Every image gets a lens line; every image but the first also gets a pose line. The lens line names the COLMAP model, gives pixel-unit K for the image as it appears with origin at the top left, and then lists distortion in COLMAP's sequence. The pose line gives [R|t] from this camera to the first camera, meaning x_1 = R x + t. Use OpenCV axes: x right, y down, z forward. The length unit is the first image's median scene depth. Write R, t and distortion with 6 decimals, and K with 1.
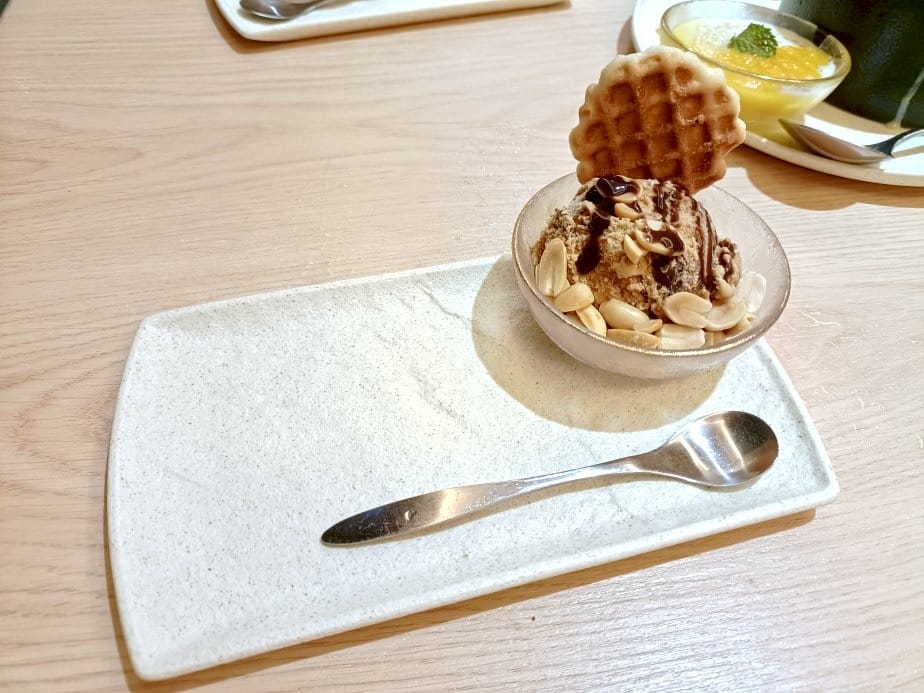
lens RADIAL K [[653.8, 0, 462.0], [0, 653.8, 346.5], [0, 0, 1]] dist [0.049427, -0.149501]
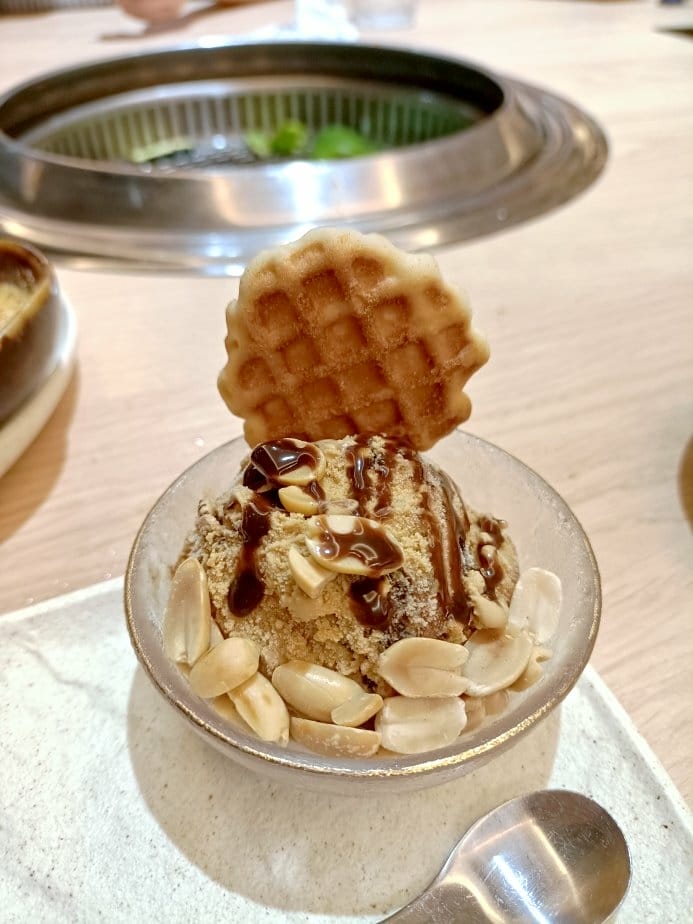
lens RADIAL K [[674.4, 0, 318.2], [0, 674.4, 481.4], [0, 0, 1]] dist [-0.000129, -0.003692]
pose [[0.991384, -0.114824, 0.063027, 0.227821], [0.123364, 0.980240, -0.154629, -0.126415], [-0.044027, 0.161072, 0.985960, 0.408454]]
